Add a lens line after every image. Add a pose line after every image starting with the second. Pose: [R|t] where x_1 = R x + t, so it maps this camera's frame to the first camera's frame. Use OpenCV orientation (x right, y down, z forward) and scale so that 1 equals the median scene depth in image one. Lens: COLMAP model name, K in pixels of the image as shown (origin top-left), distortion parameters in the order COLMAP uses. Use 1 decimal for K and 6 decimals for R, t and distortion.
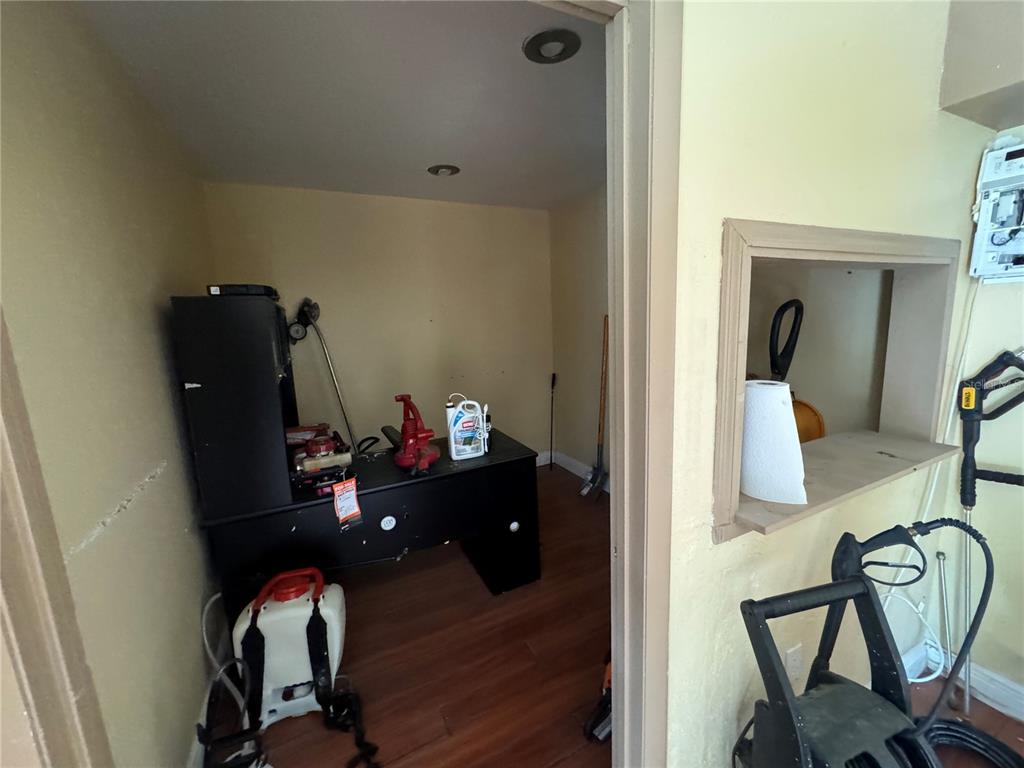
lens RADIAL K [[410.6, 0, 512.0], [0, 410.6, 384.0], [0, 0, 1]] dist [-0.003084, 0.000330]
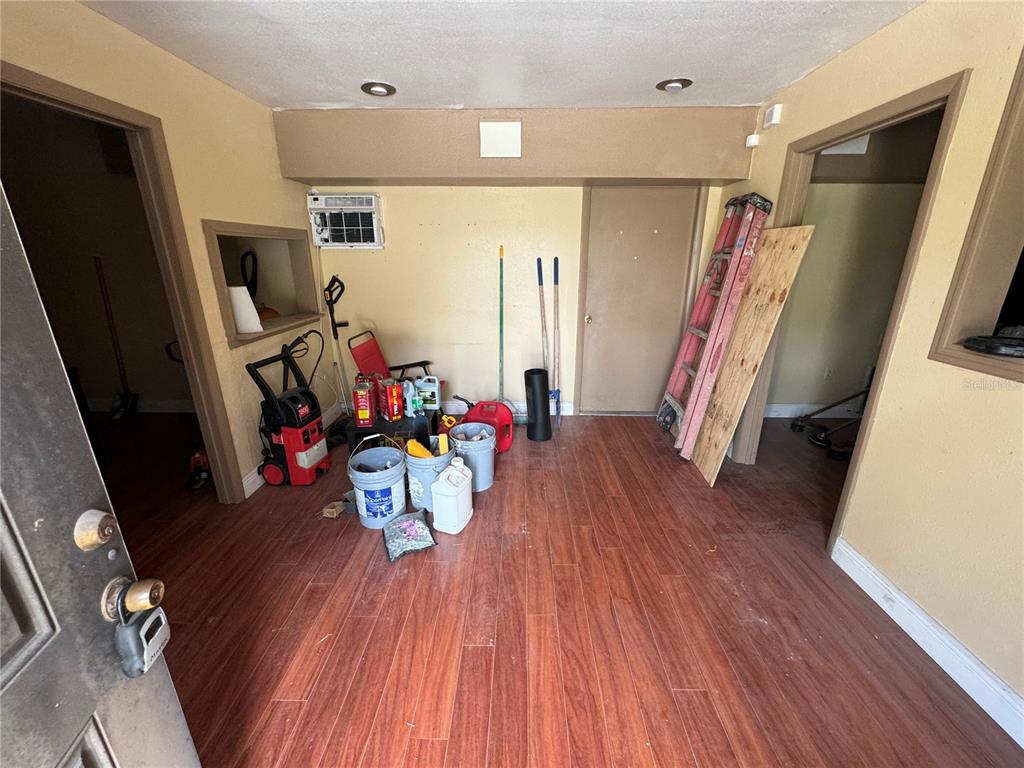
lens RADIAL K [[410.6, 0, 512.0], [0, 410.6, 384.0], [0, 0, 1]] dist [-0.003084, 0.000330]
pose [[0.468382, -0.225660, 0.854222, -0.824259], [0.120494, 0.974115, 0.191263, 0.291769], [-0.875271, 0.013345, 0.483448, -1.593531]]
